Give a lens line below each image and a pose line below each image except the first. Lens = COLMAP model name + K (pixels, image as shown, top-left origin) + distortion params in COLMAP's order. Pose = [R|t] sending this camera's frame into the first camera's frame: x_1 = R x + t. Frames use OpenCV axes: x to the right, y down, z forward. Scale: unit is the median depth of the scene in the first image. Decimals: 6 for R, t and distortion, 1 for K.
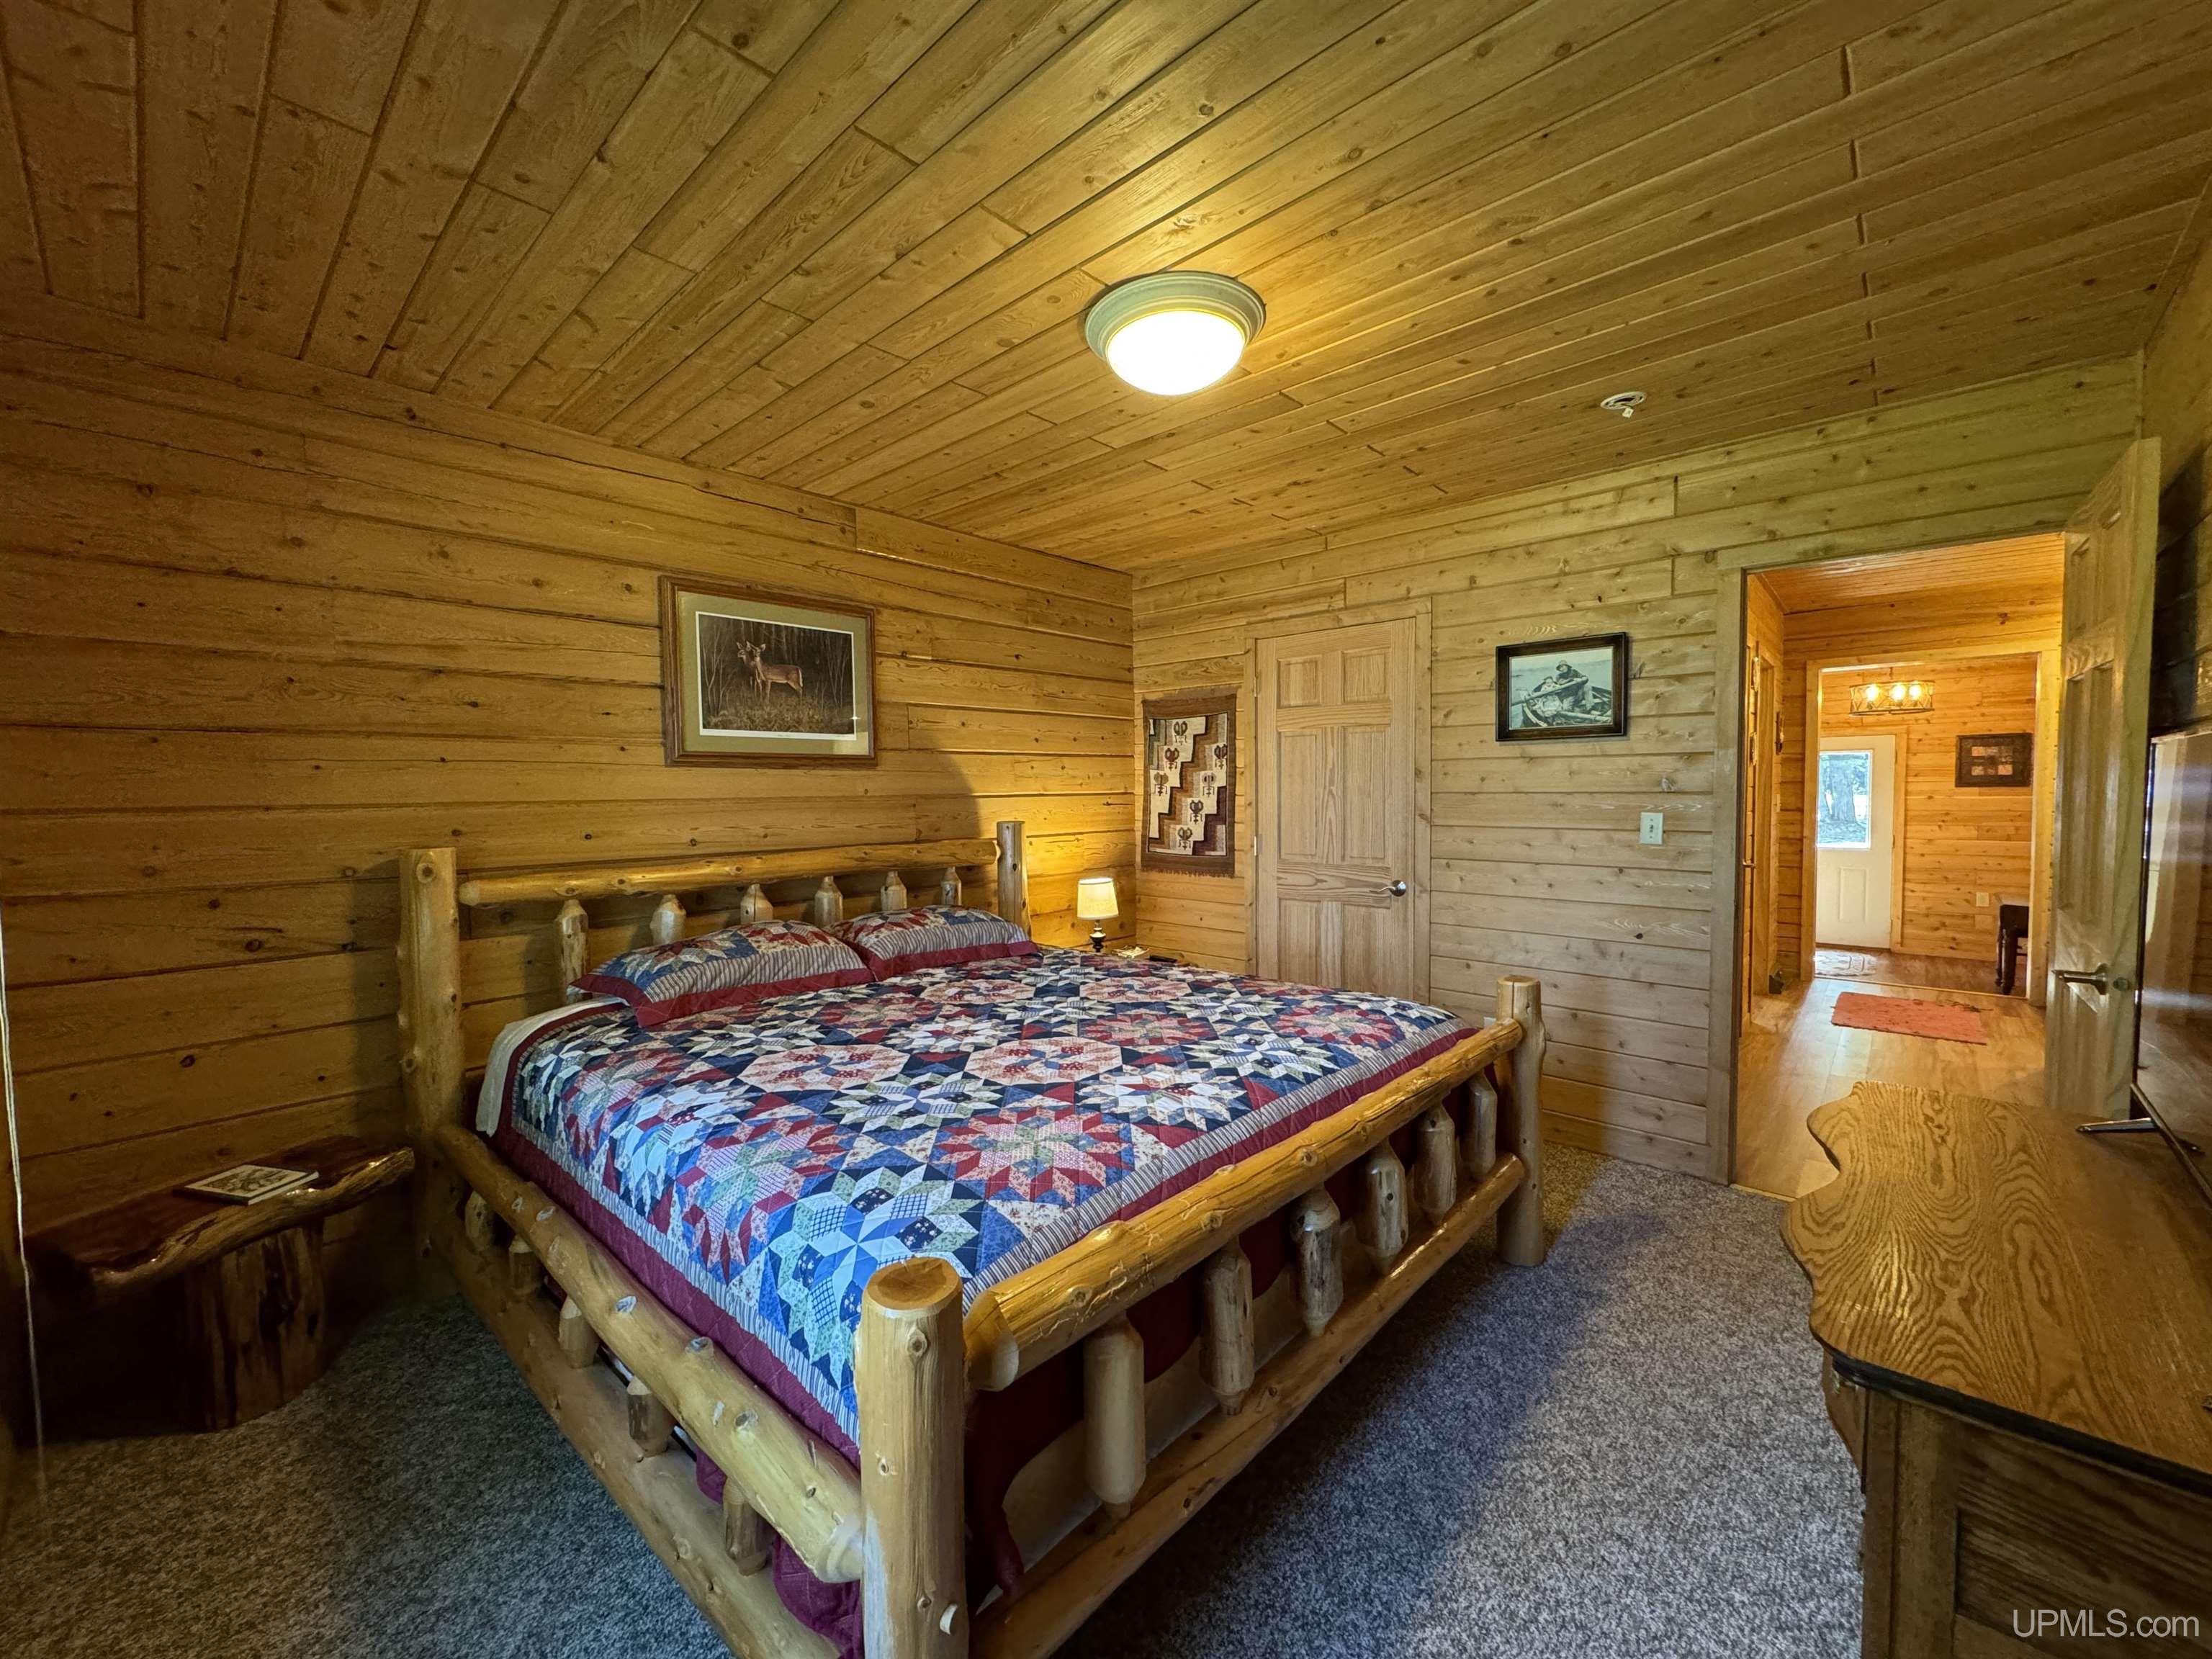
lens RADIAL K [[873.8, 0, 1105.2], [0, 873.8, 825.3], [0, 0, 1]] dist [0.000107, -0.000260]
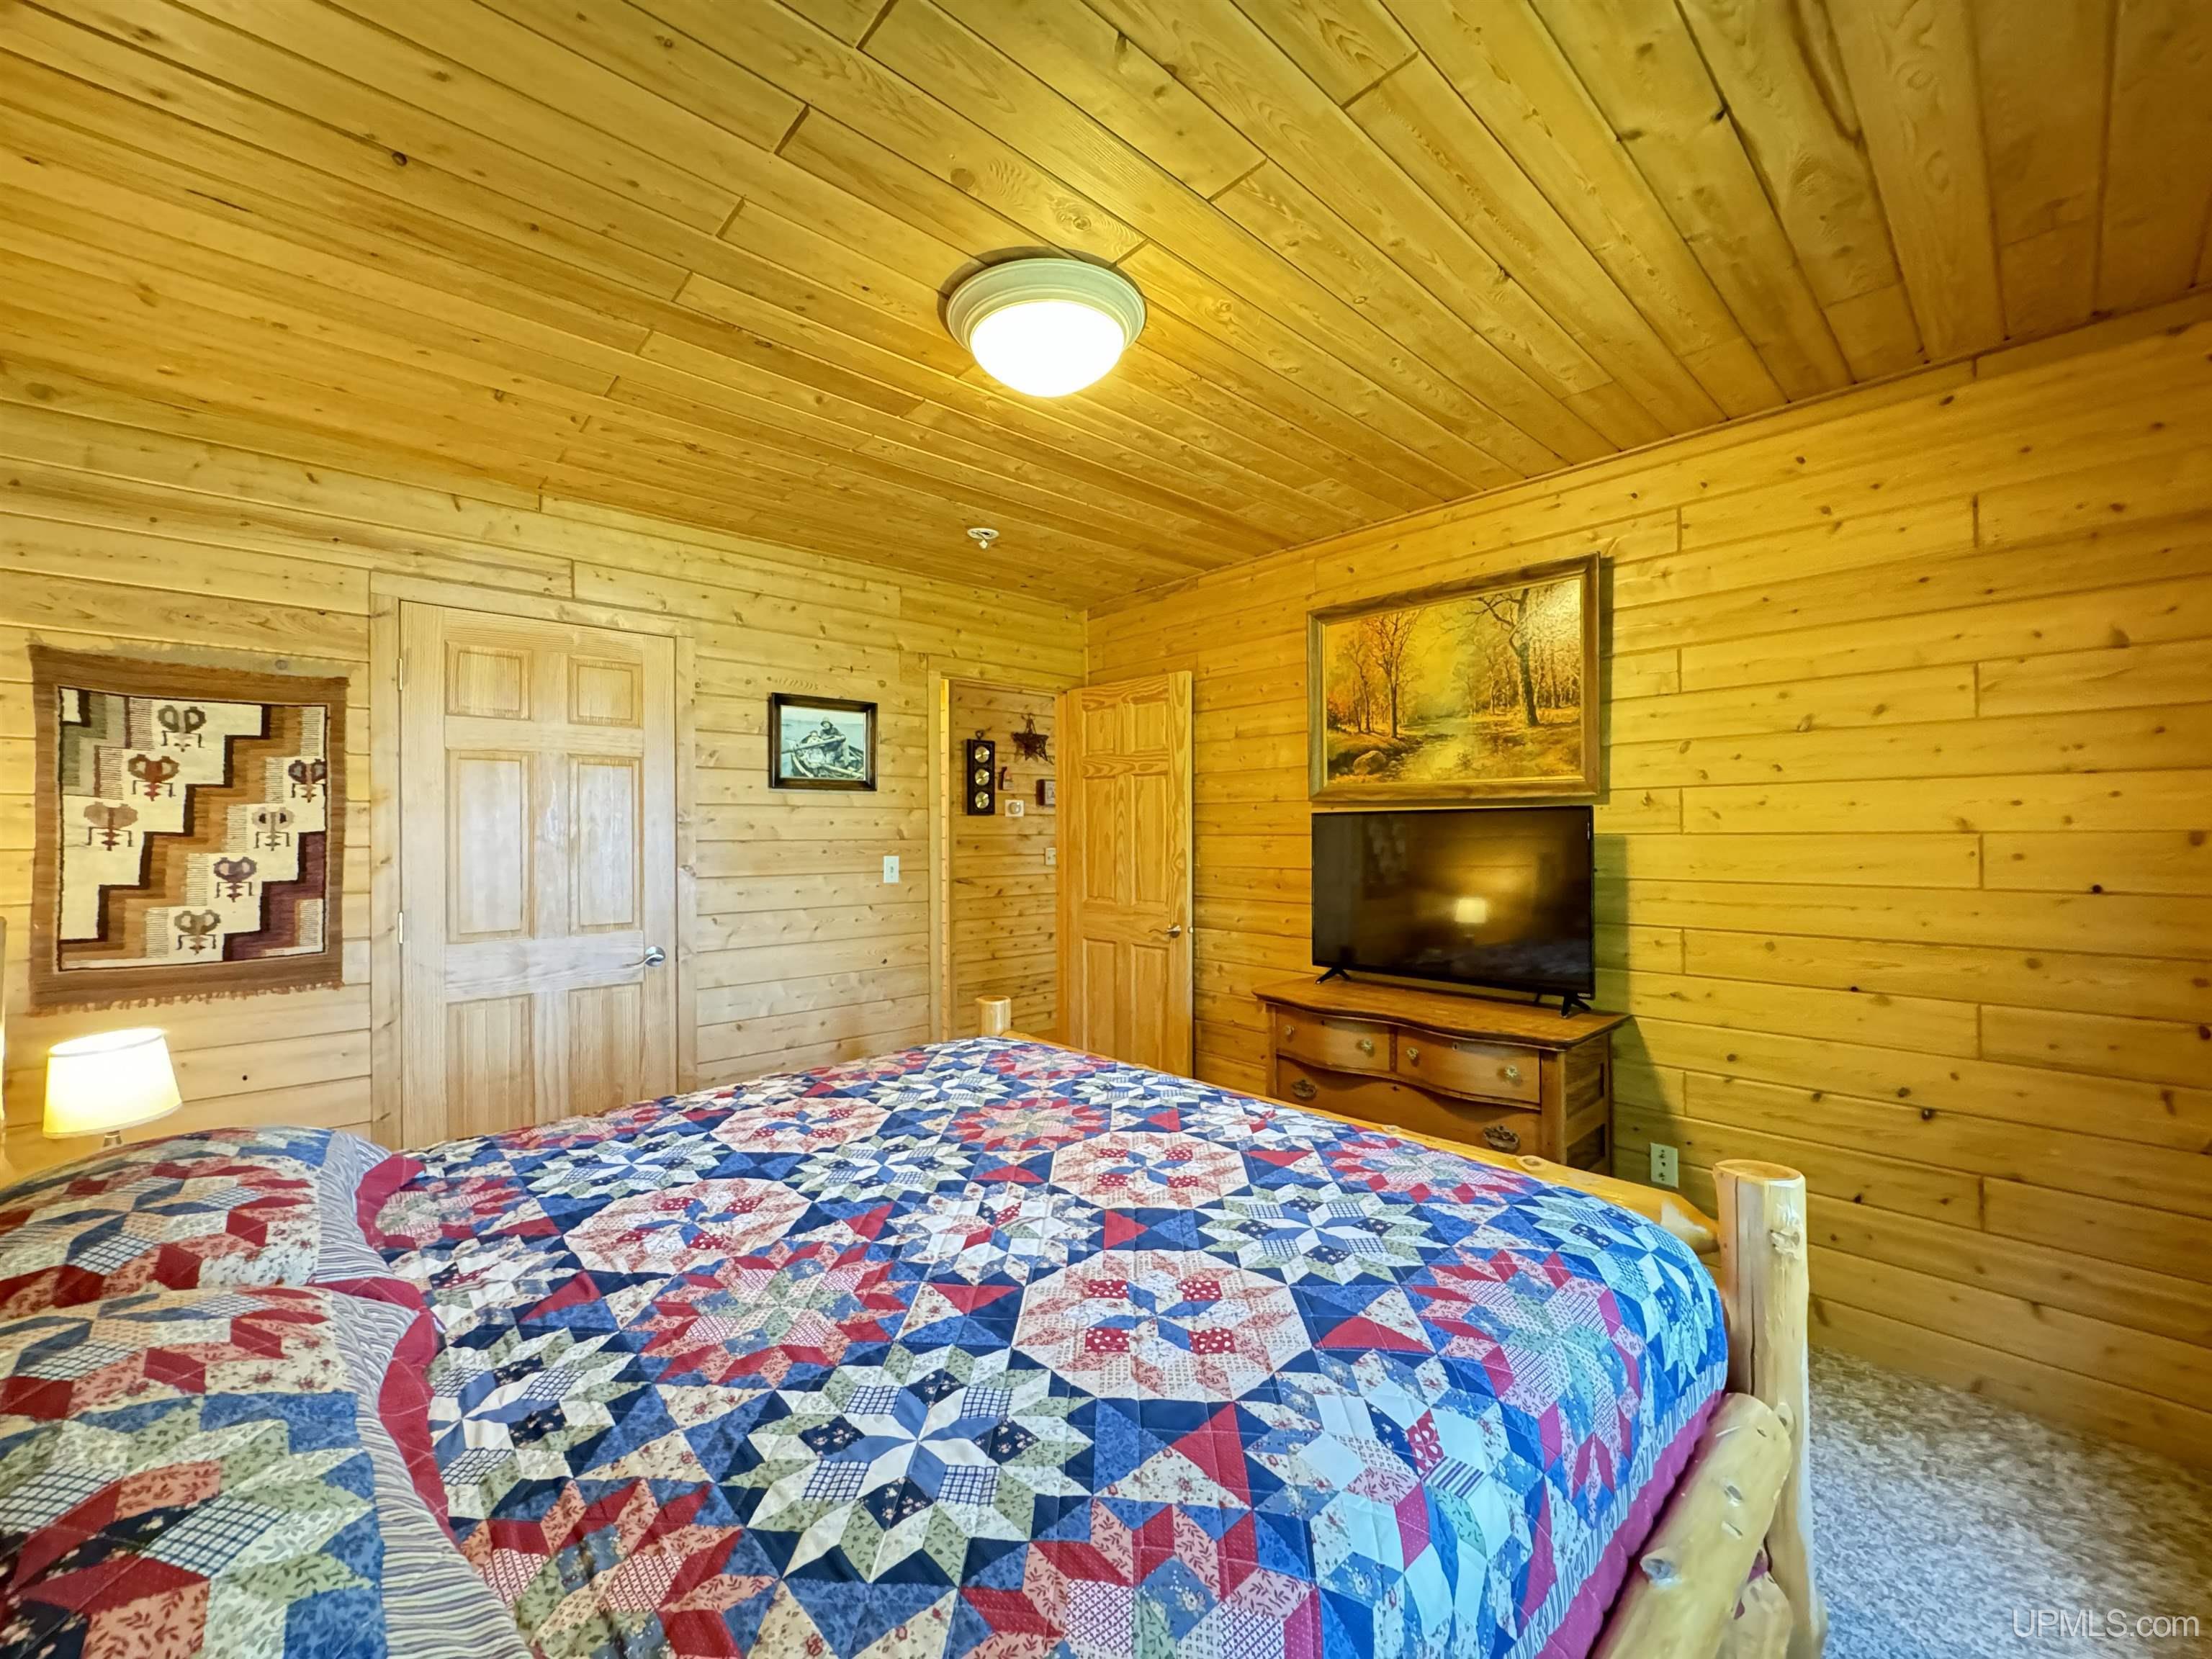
lens RADIAL K [[873.8, 0, 1105.2], [0, 873.8, 825.3], [0, 0, 1]] dist [0.000107, -0.000260]
pose [[0.092259, 0.017321, 0.995584, -0.534326], [0.045755, 0.998719, -0.021616, -0.017166], [-0.994683, 0.047547, 0.091348, 0.583499]]
